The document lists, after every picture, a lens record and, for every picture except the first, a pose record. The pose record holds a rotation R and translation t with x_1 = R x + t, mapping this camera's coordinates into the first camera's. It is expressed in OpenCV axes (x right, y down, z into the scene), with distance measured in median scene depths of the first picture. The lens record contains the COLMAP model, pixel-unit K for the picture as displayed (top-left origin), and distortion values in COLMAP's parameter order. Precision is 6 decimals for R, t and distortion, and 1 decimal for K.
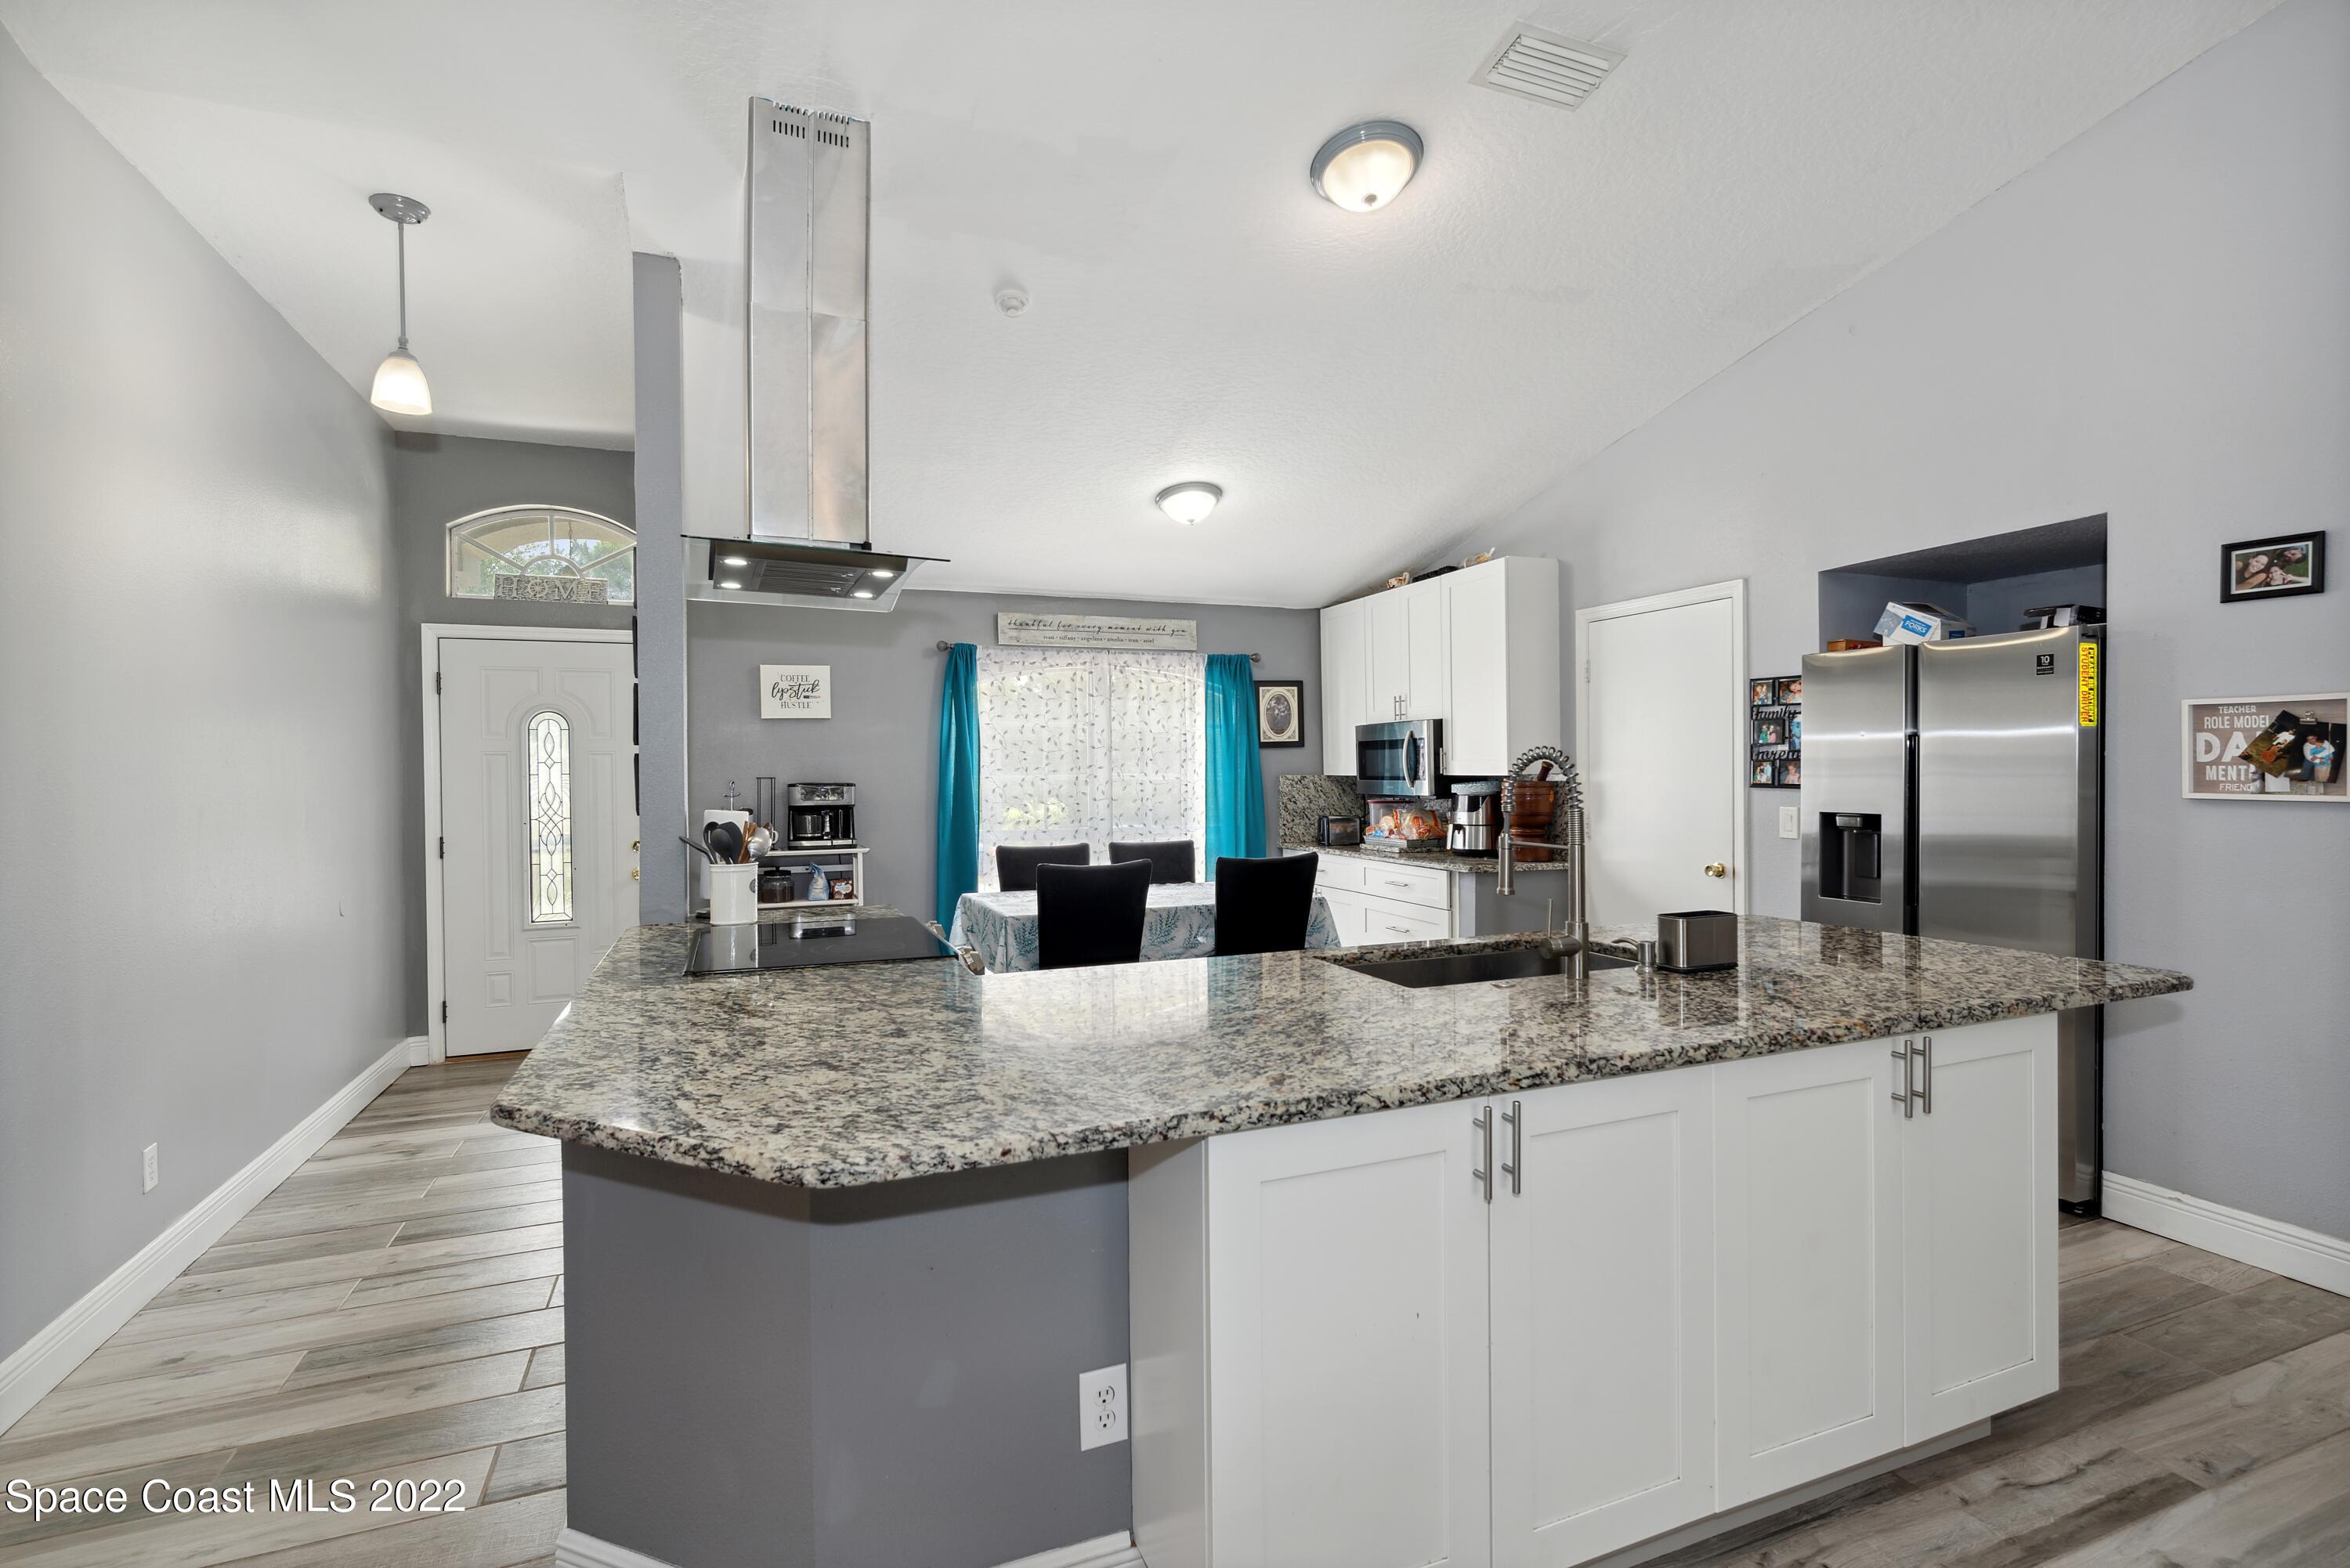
lens RADIAL K [[1109.0, 0, 1197.2], [0, 1109.0, 787.2], [0, 0, 1]] dist [-0.000883, -0.001042]
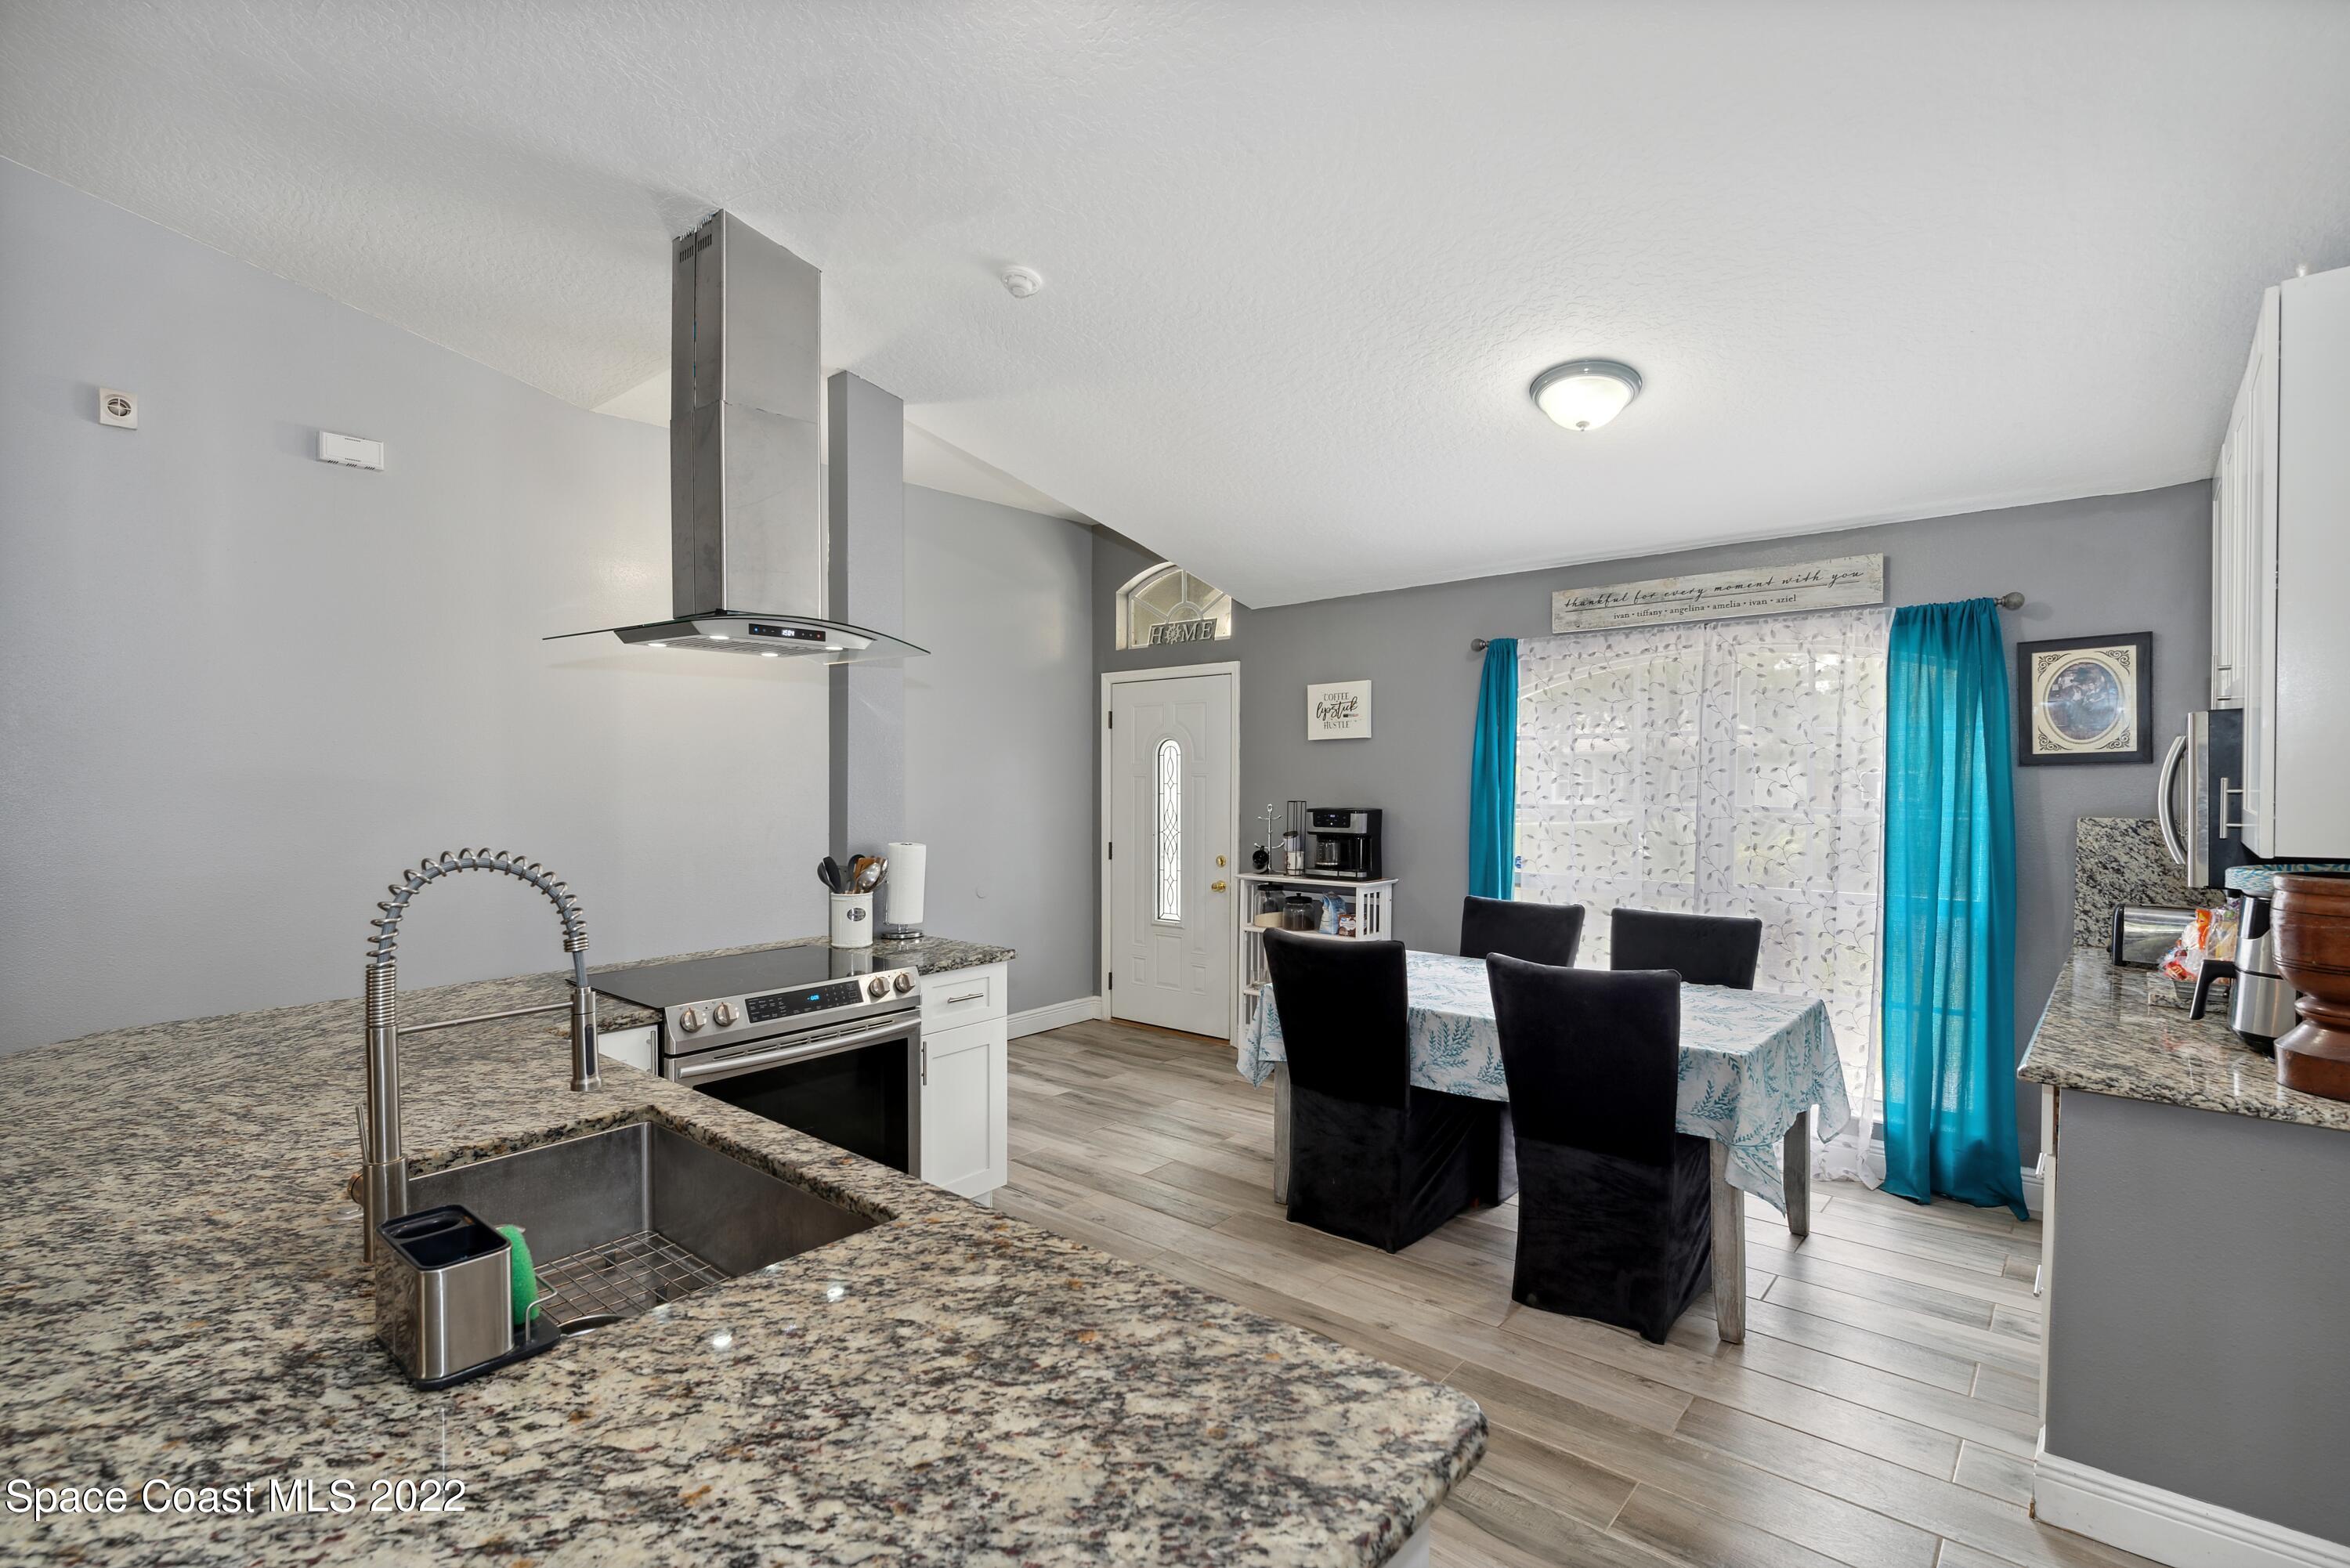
lens RADIAL K [[1109.0, 0, 1182.9], [0, 1109.0, 786.8], [0, 0, 1]] dist [-0.000883, -0.001042]
pose [[0.445197, 0.020013, -0.895209, 0.438744], [-0.010958, 0.999797, 0.016902, -0.036312], [0.895365, 0.002285, 0.445326, 0.472137]]
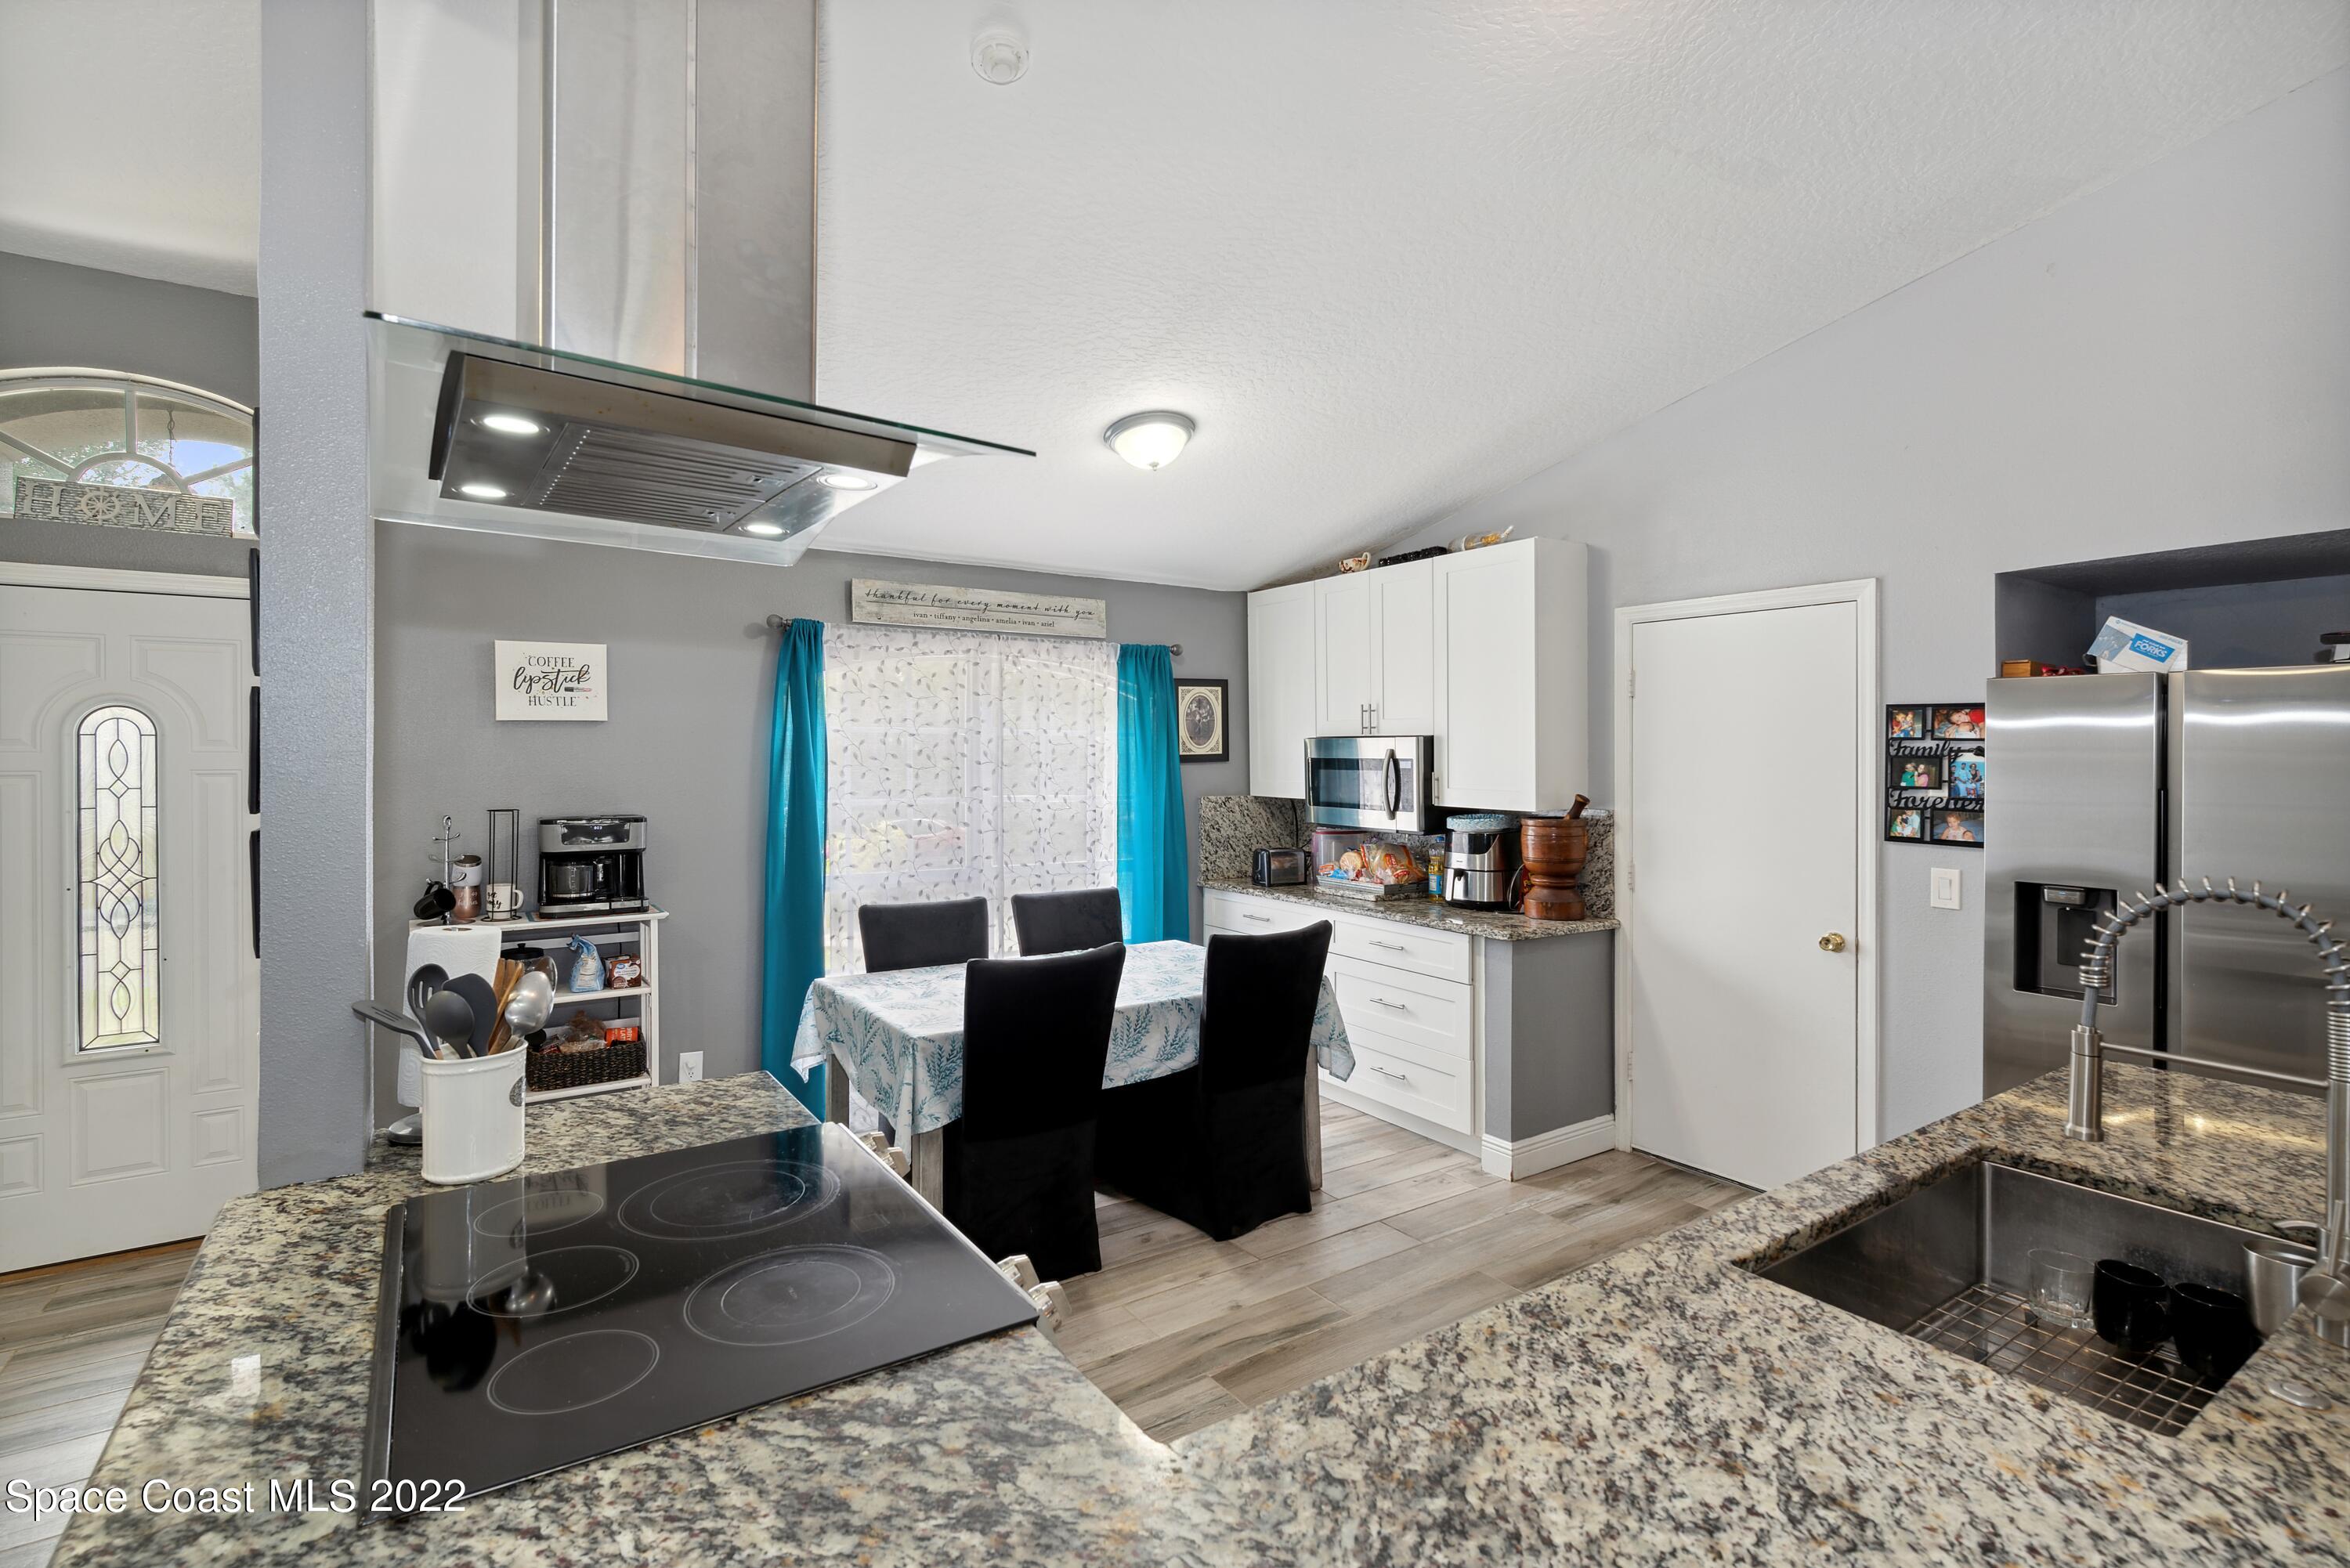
lens RADIAL K [[1109.0, 0, 1195.2], [0, 1109.0, 768.3], [0, 0, 1]] dist [-0.000883, -0.001042]
pose [[0.977936, 0.010418, 0.208643, -0.120932], [-0.010157, 0.999946, -0.002325, -0.036062], [-0.208656, 0.000155, 0.977989, 0.260066]]
